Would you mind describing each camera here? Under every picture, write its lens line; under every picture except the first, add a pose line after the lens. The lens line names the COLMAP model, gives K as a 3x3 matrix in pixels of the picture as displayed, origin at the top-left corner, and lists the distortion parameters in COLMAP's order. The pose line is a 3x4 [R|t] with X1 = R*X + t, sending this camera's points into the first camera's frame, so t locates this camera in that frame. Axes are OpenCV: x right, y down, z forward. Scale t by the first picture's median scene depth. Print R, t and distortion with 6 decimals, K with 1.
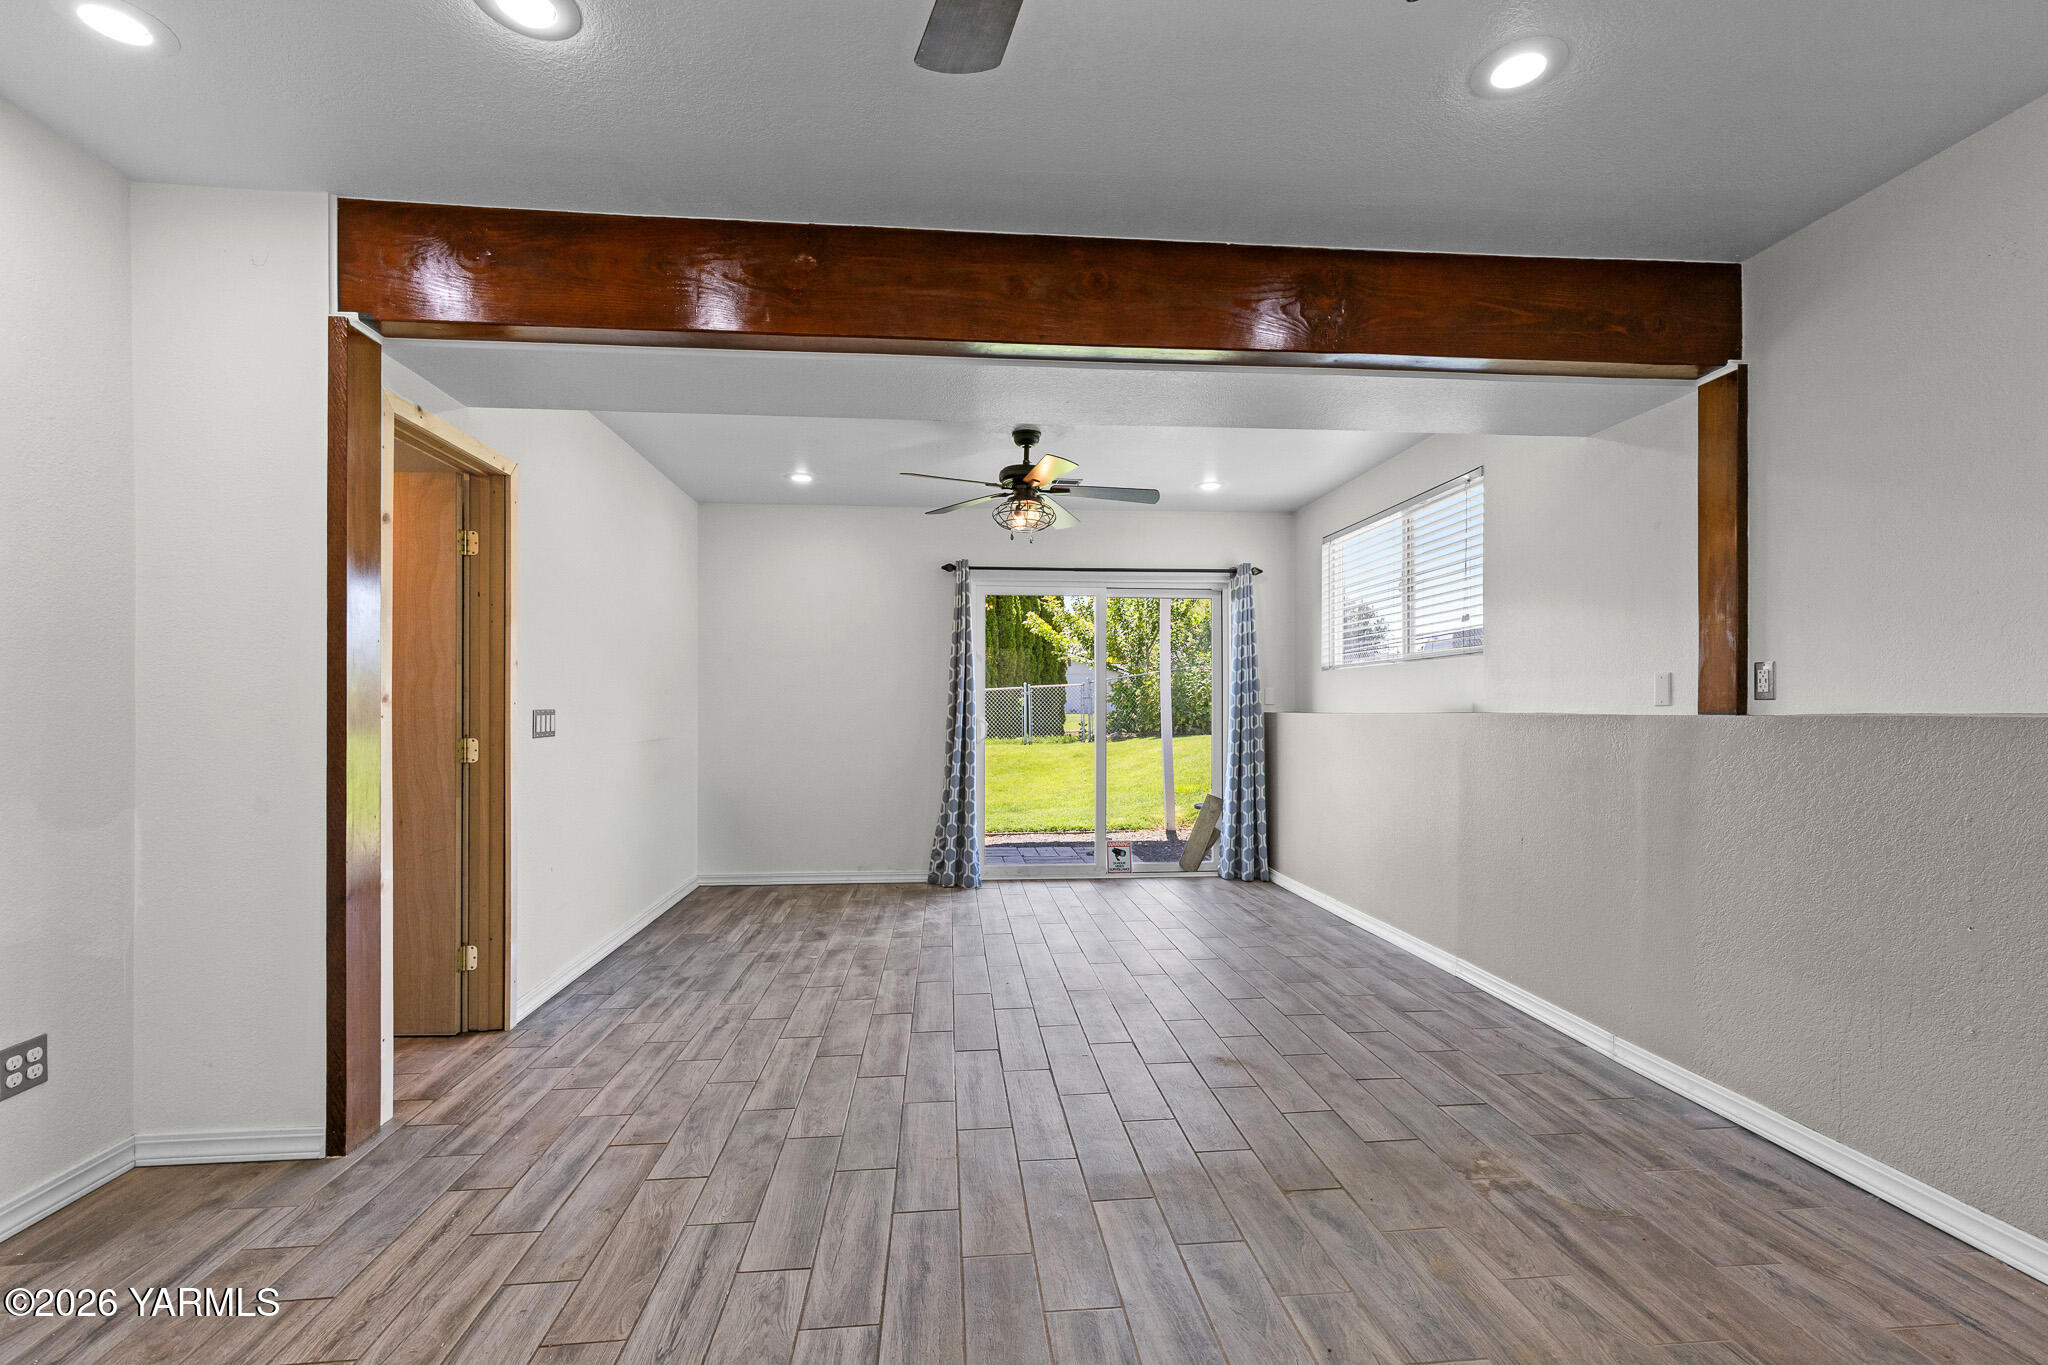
lens RADIAL K [[928.3, 0, 1030.7], [0, 928.3, 701.8], [0, 0, 1]] dist [0.007030, -0.000859]
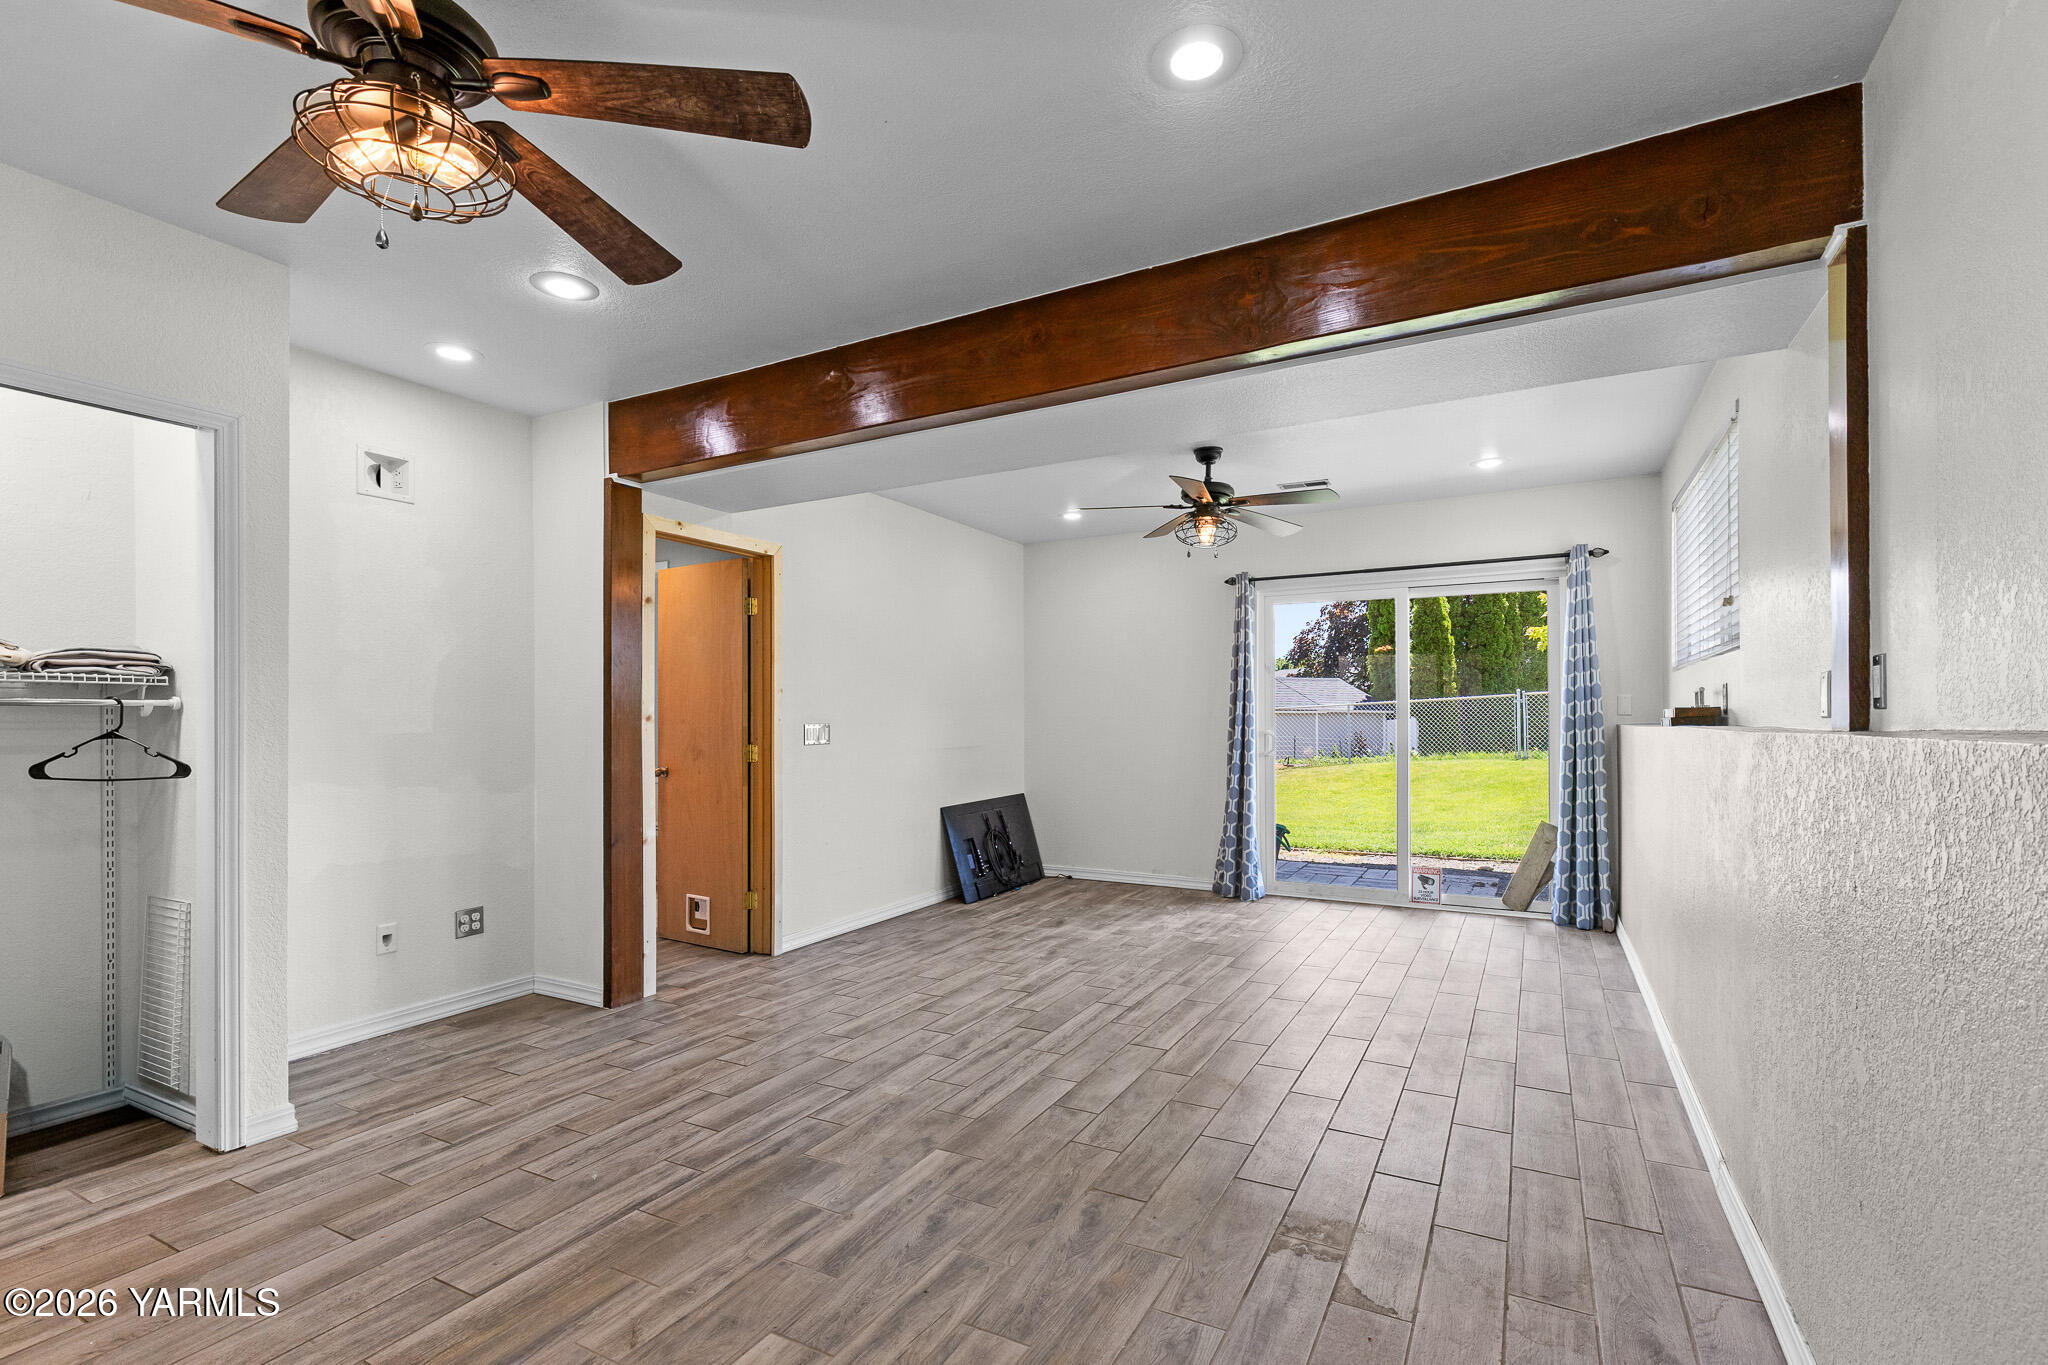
lens RADIAL K [[934.1, 0, 1028.7], [0, 934.1, 707.0], [0, 0, 1]] dist [0.012168, -0.000203]
pose [[0.827924, -0.010922, -0.560734, 0.566834], [0.008219, 0.999939, -0.007343, -0.004055], [0.560780, 0.001471, 0.827964, 0.064192]]
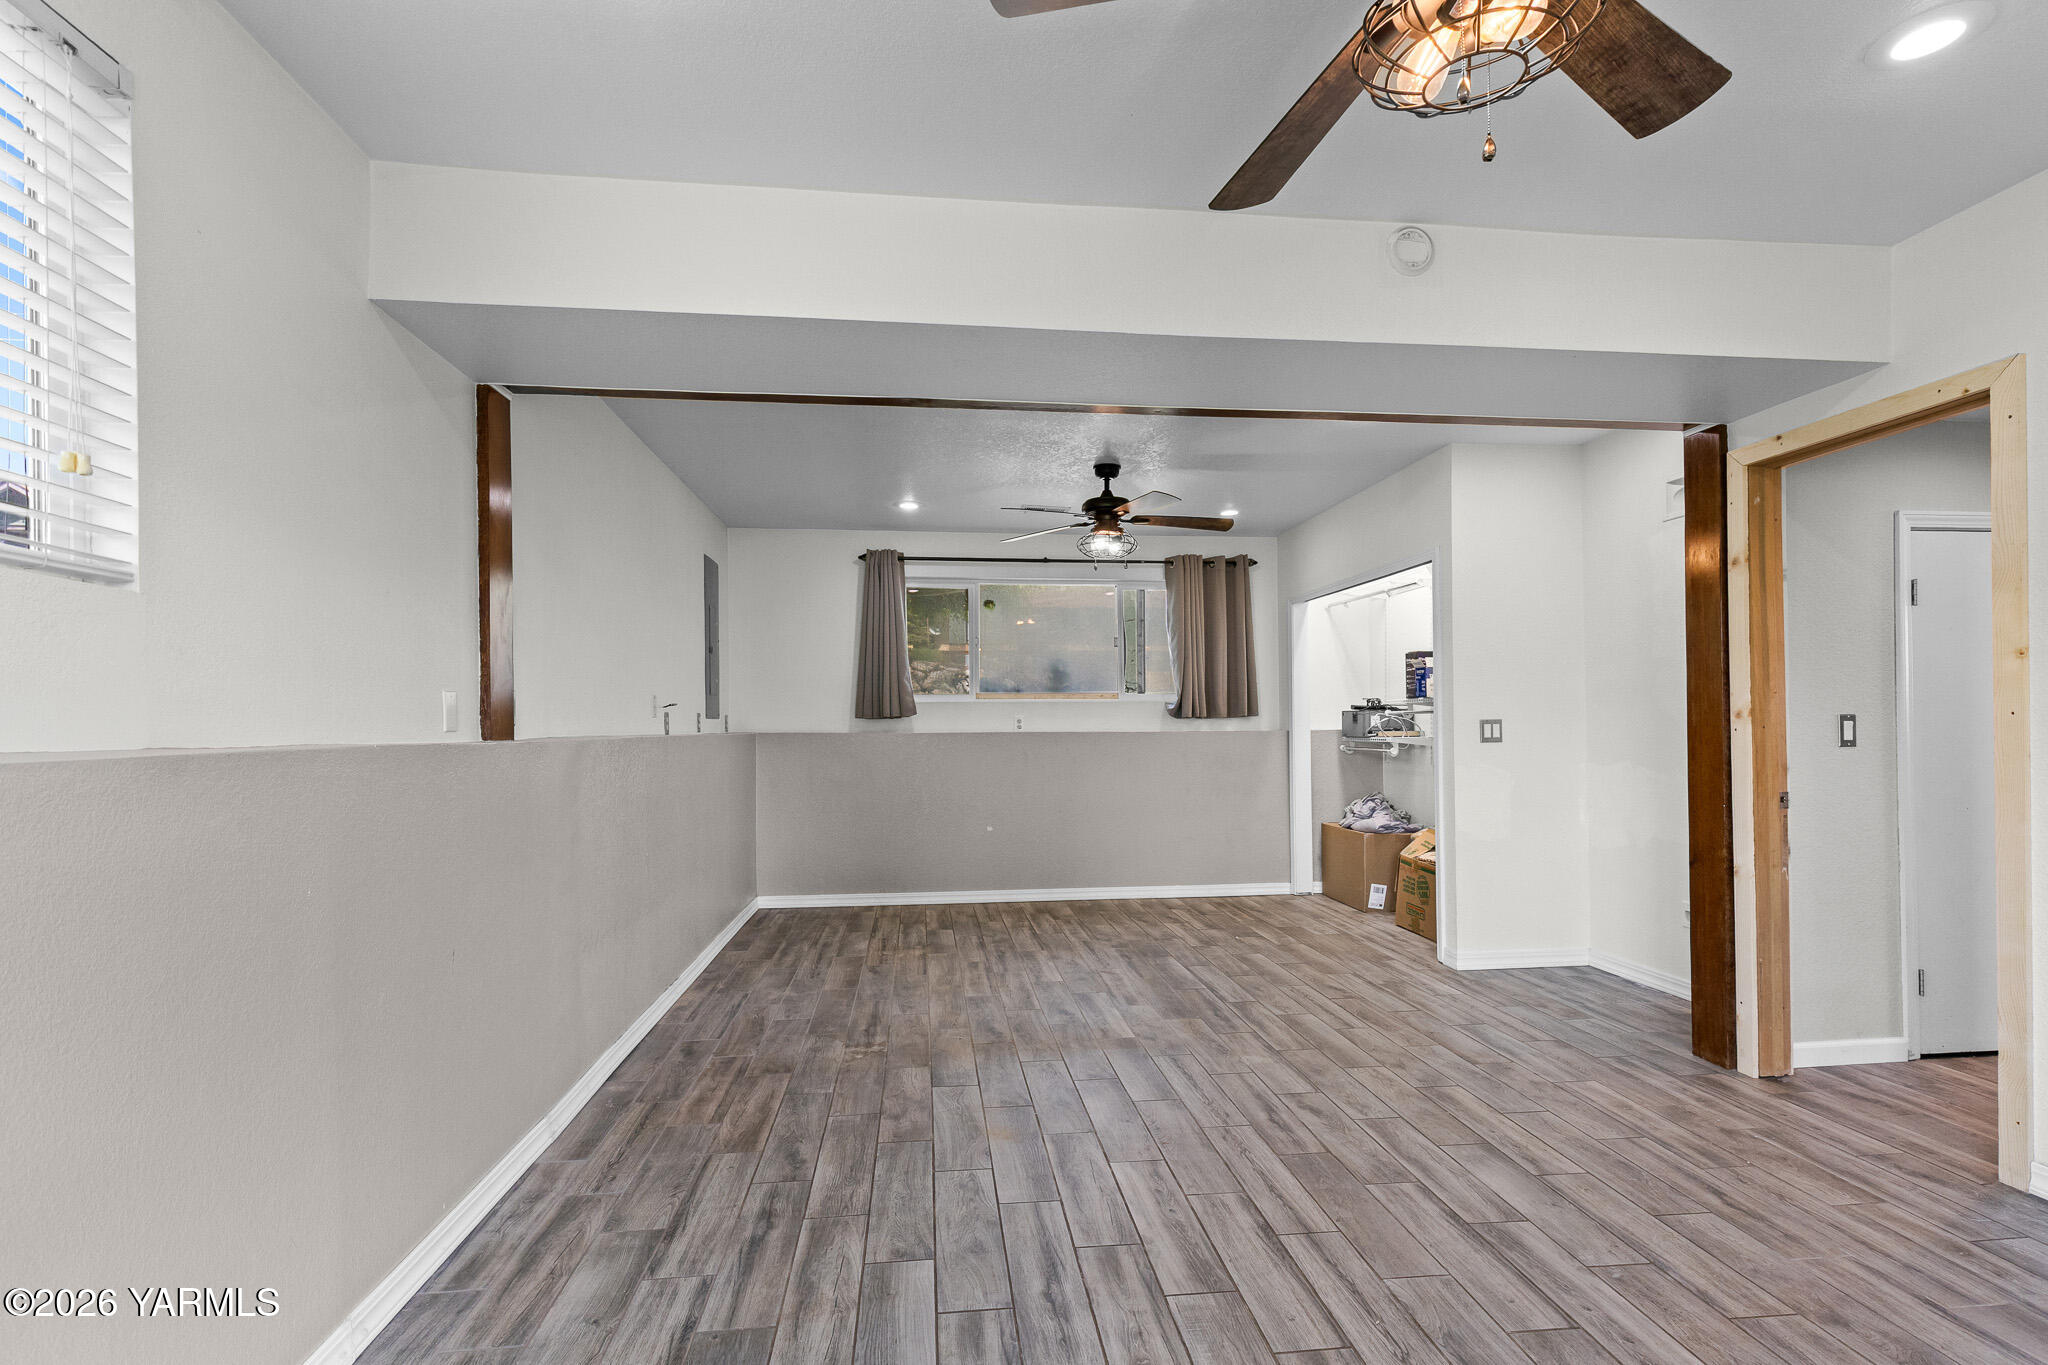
lens RADIAL K [[928.3, 0, 1030.7], [0, 928.3, 701.8], [0, 0, 1]] dist [0.007030, -0.000859]
pose [[-0.999757, 0.009326, -0.019975, 0.187135], [0.010023, 0.999335, -0.035057, 0.011704], [0.019635, -0.035248, -0.999186, 1.793125]]
